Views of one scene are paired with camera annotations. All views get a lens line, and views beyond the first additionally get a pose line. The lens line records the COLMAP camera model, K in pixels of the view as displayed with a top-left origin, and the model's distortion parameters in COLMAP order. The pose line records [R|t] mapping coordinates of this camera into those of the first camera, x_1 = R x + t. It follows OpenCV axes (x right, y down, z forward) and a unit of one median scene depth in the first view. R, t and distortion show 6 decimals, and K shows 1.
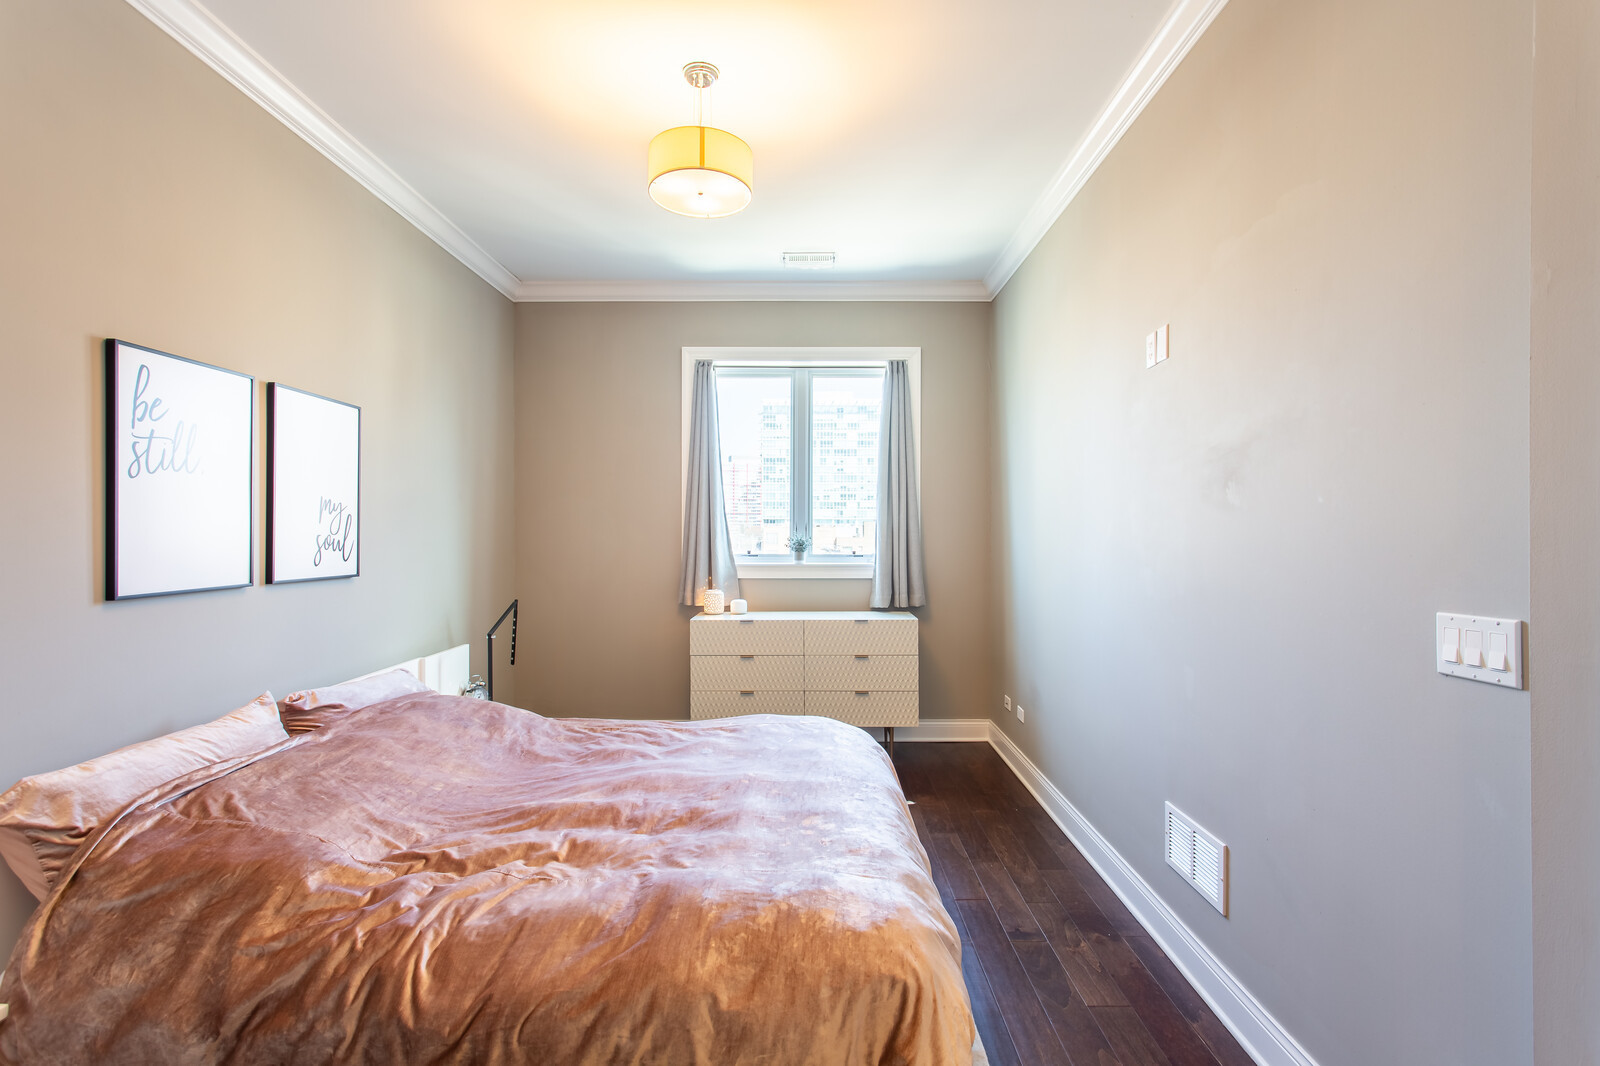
lens RADIAL K [[762.5, 0, 769.7], [0, 762.5, 534.6], [0, 0, 1]] dist [0.004864, 0.002307]
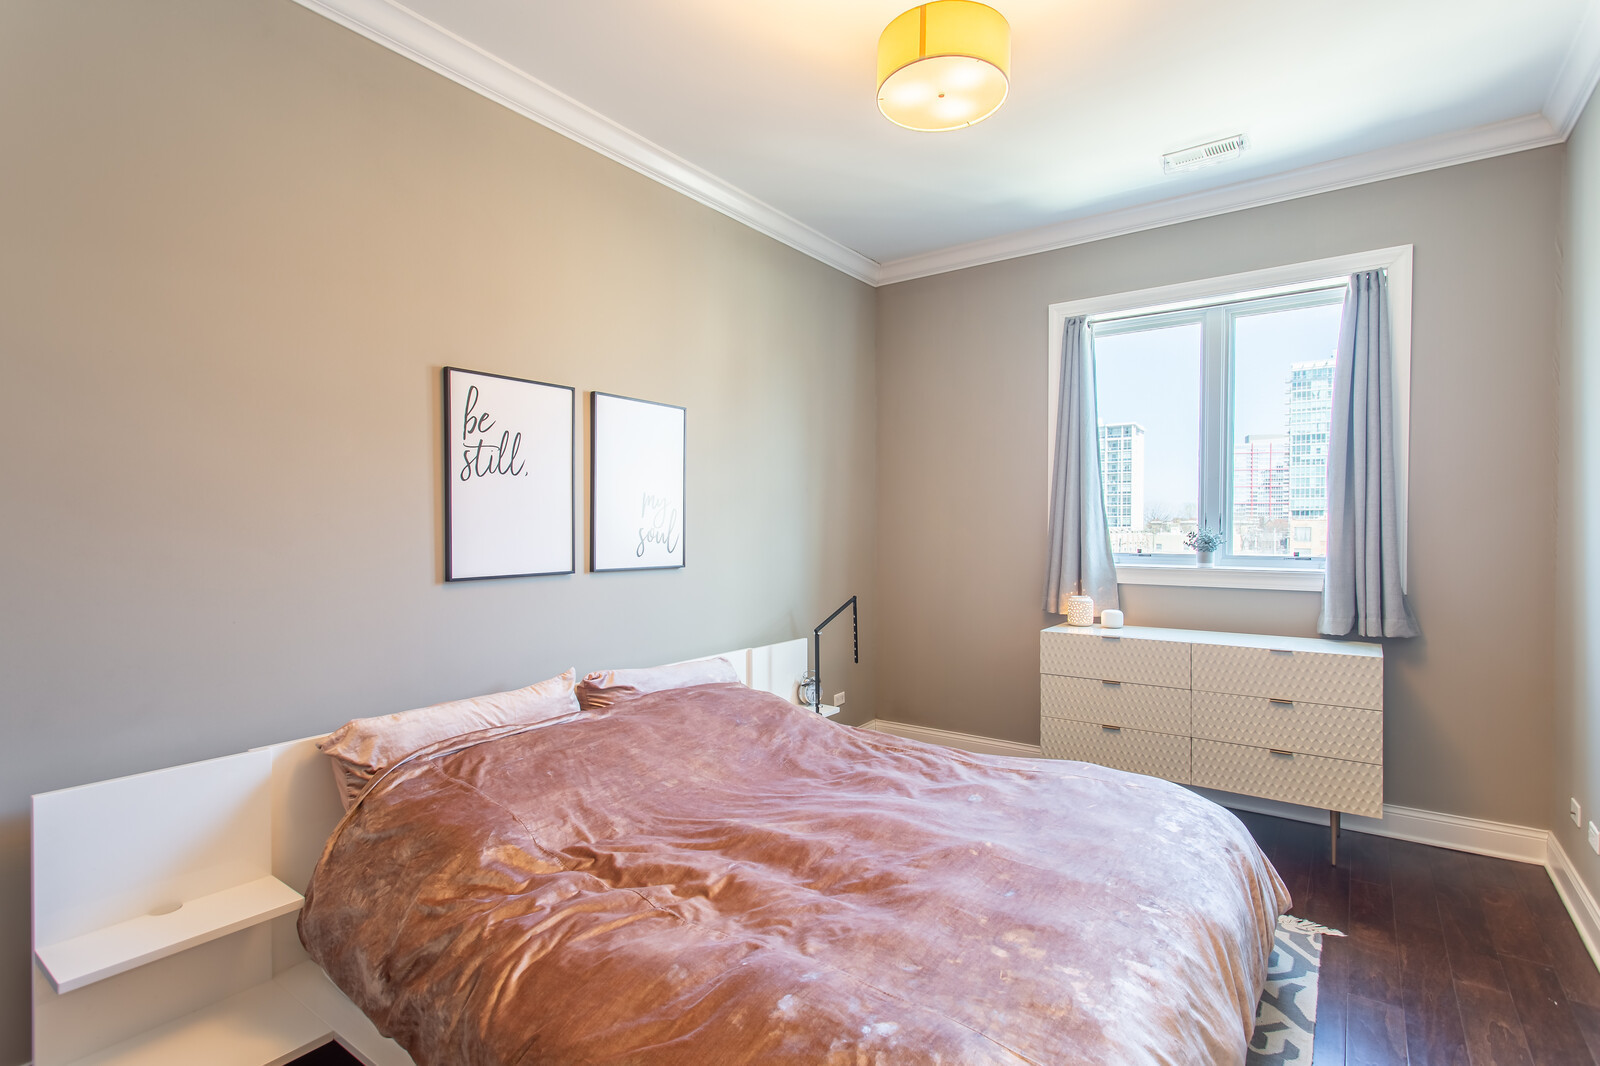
lens RADIAL K [[762.5, 0, 793.1], [0, 762.5, 540.8], [0, 0, 1]] dist [0.004864, 0.002307]
pose [[0.823837, 0.010771, -0.566724, 0.225521], [-0.001858, 0.999865, 0.016303, -0.000022], [0.566824, -0.012378, 0.823746, 0.248864]]
